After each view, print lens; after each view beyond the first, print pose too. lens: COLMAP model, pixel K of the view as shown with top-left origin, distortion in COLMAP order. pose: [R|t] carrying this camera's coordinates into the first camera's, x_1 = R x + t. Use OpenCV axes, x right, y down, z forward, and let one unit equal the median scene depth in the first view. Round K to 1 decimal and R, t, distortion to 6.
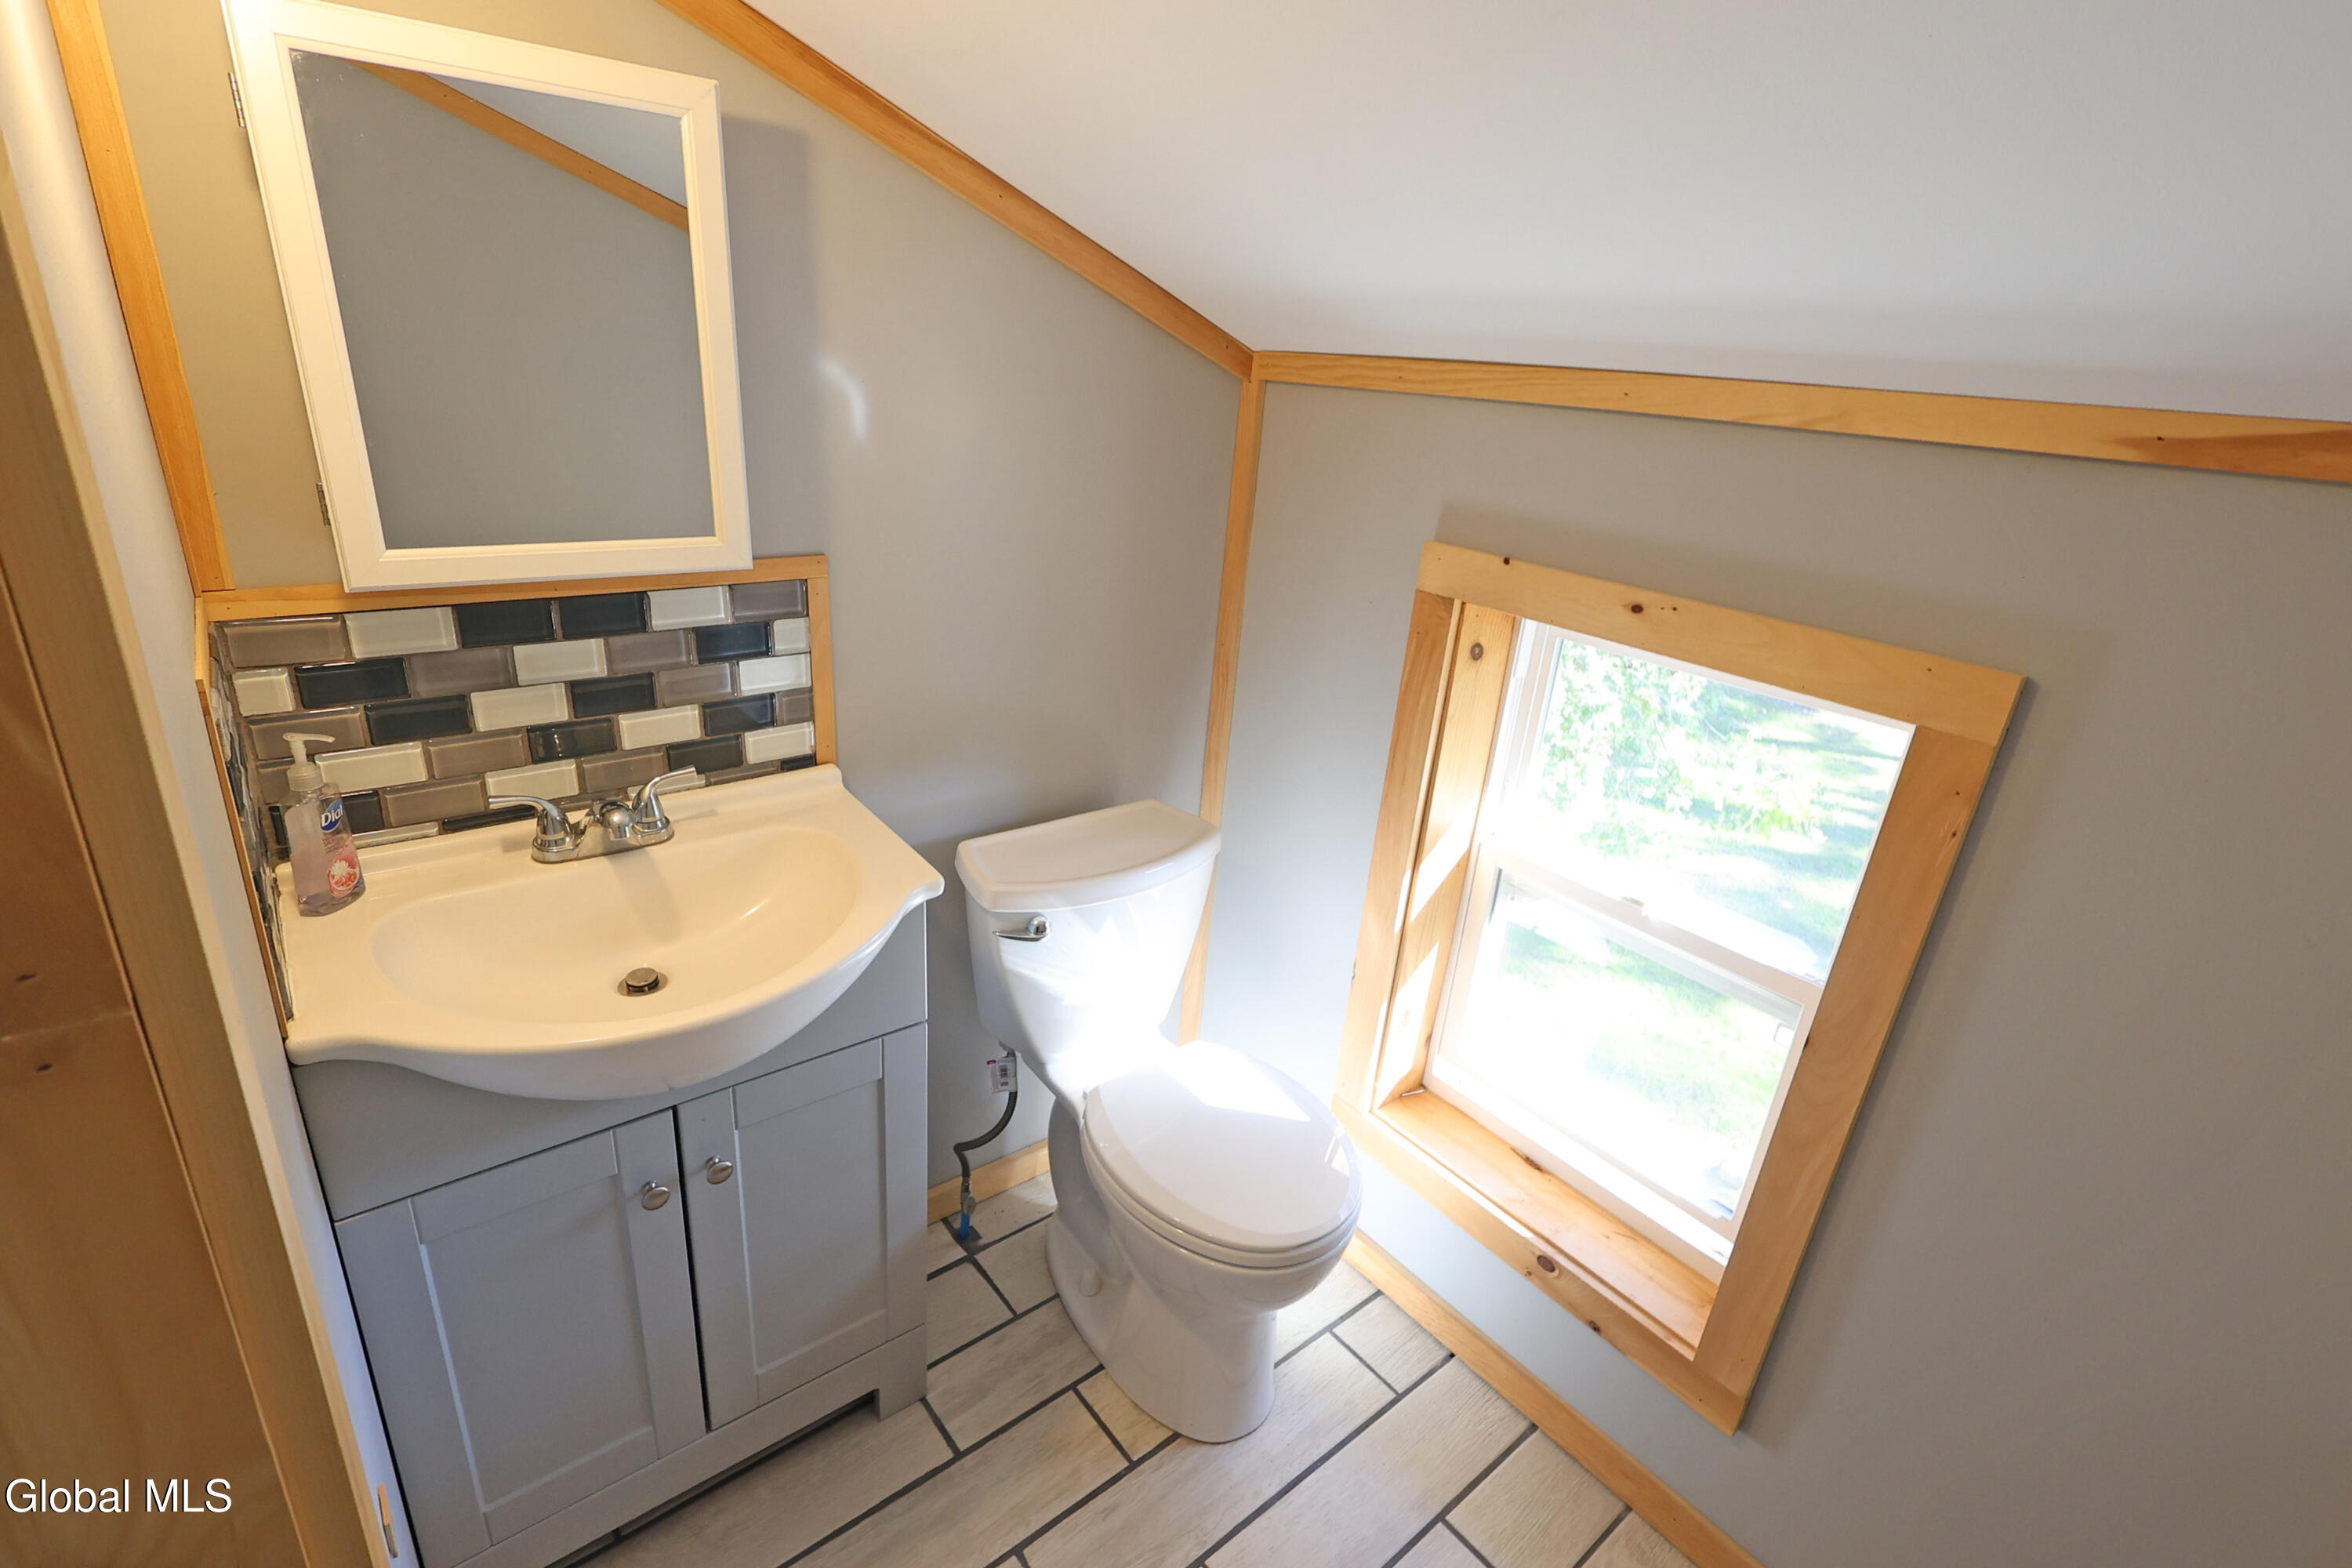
lens RADIAL K [[1084.4, 0, 1170.4], [0, 1084.4, 778.3], [0, 0, 1]] dist [-0.004519, -0.000171]
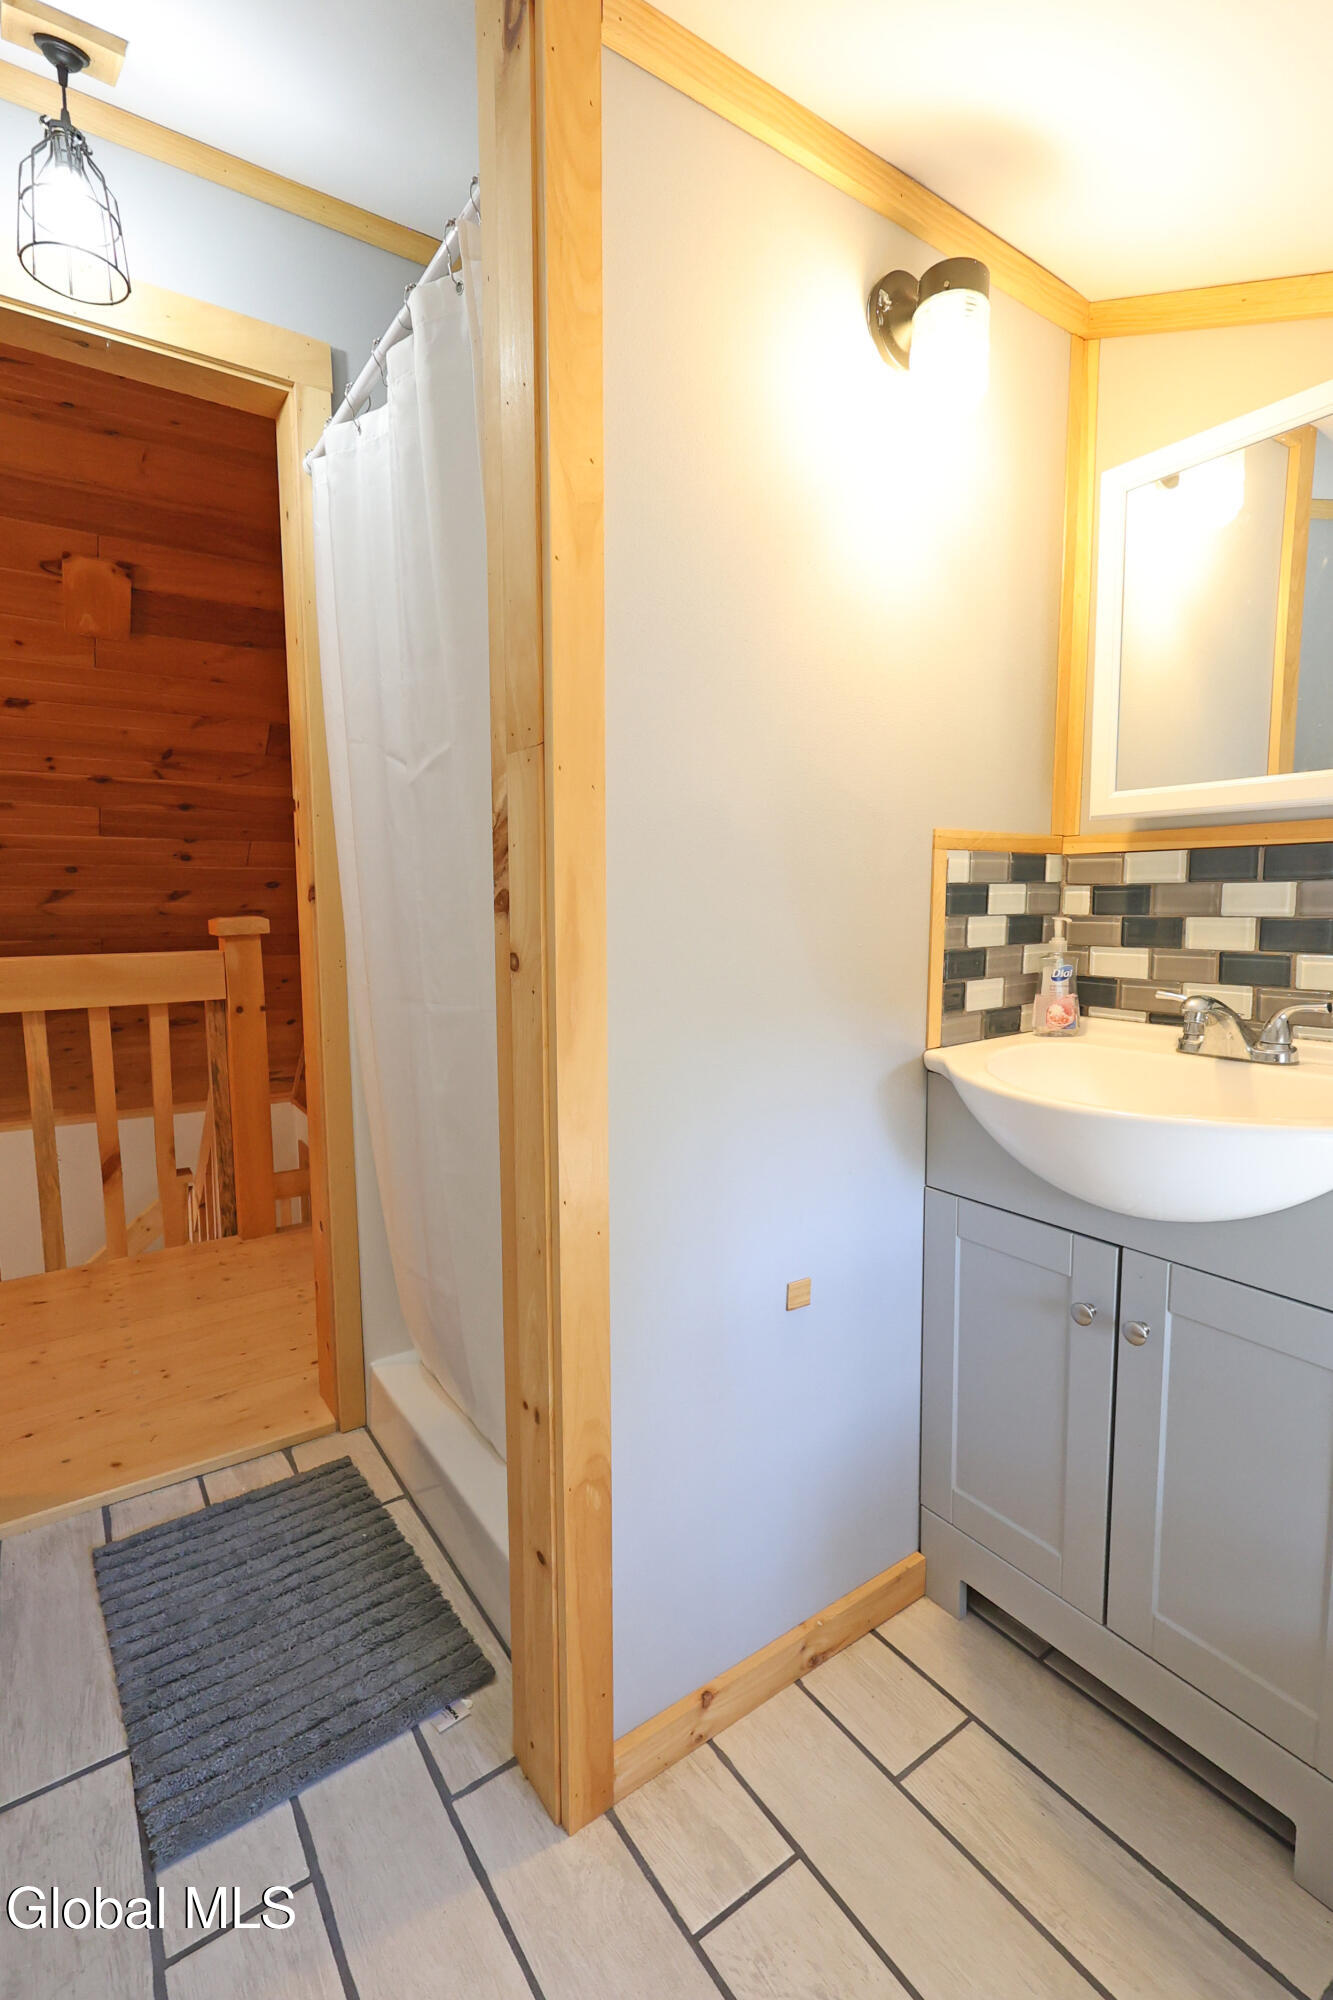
lens RADIAL K [[922.1, 0, 666.3], [0, 922.1, 995.5], [0, 0, 1]] dist [-0.004519, -0.000171]
pose [[-0.070307, 0.031063, -0.997042, 0.509113], [-0.365875, 0.929052, 0.054745, 0.177587], [0.928004, 0.368642, -0.053953, 0.505314]]
